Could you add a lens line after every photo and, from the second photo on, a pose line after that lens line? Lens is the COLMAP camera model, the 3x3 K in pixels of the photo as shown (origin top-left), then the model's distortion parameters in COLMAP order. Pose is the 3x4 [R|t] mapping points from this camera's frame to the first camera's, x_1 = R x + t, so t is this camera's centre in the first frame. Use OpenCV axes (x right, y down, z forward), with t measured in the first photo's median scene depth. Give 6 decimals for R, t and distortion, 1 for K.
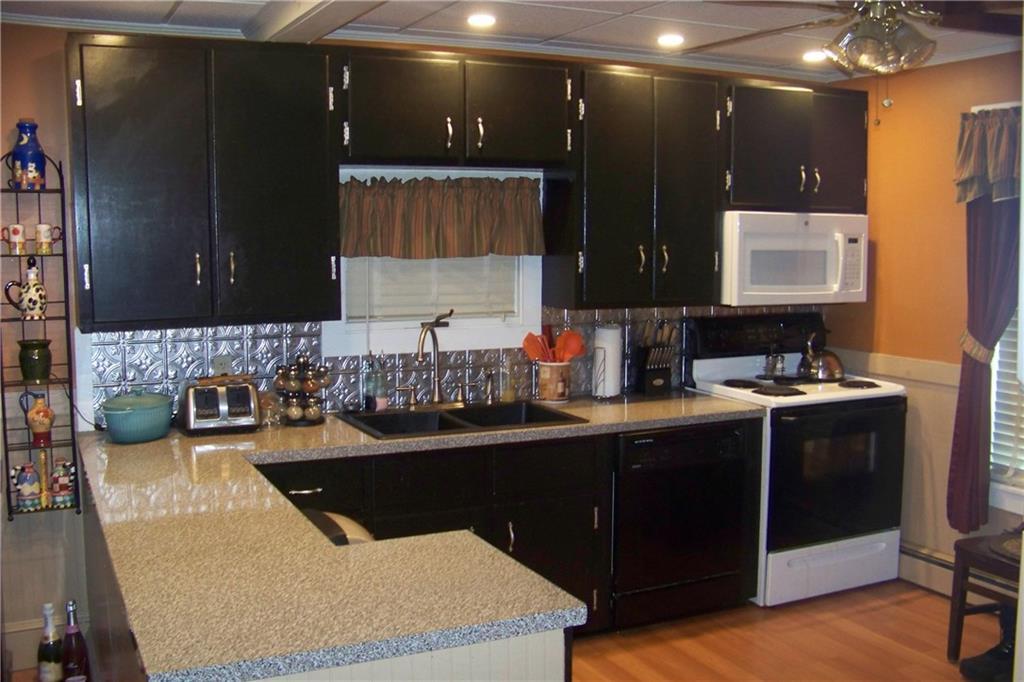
lens RADIAL K [[1085.6, 0, 522.5], [0, 1085.6, 344.3], [0, 0, 1]] dist [-0.147091, 0.000000]
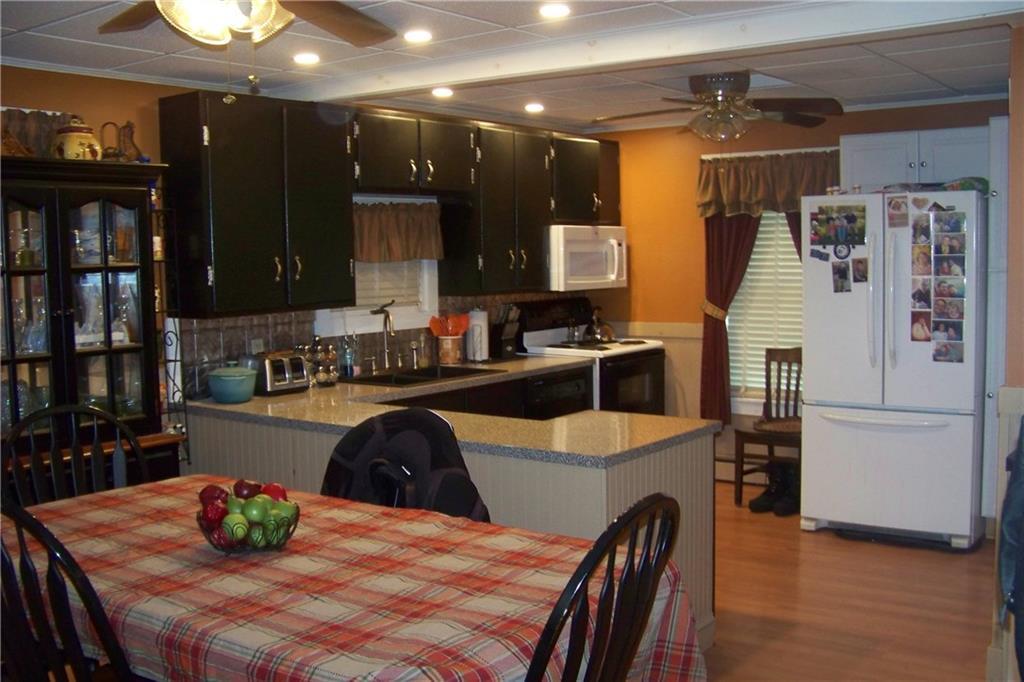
lens RADIAL K [[1085.6, 0, 513.5], [0, 1085.6, 351.1], [0, 0, 1]] dist [-0.147091, 0.000000]
pose [[0.893484, -0.058501, 0.445267, -0.532517], [0.066021, 0.997817, -0.001381, 0.043716], [-0.444215, 0.030631, 0.895397, -0.276821]]
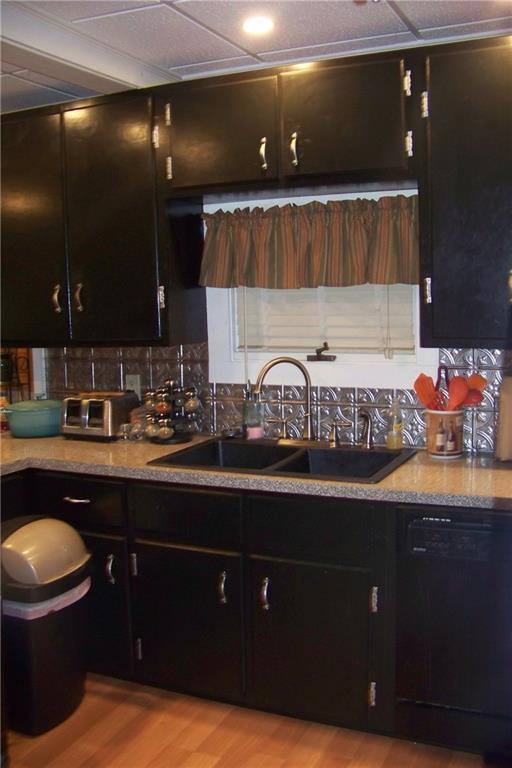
lens RADIAL K [[814.2, 0, 254.8], [0, 814.2, 391.3], [0, 0, 1]] dist [-0.147091, 0.000000]
pose [[0.629466, 0.081957, -0.772694, 0.441127], [-0.058631, 0.996597, 0.057943, -0.026998], [0.774813, 0.008830, 0.632129, 0.500372]]
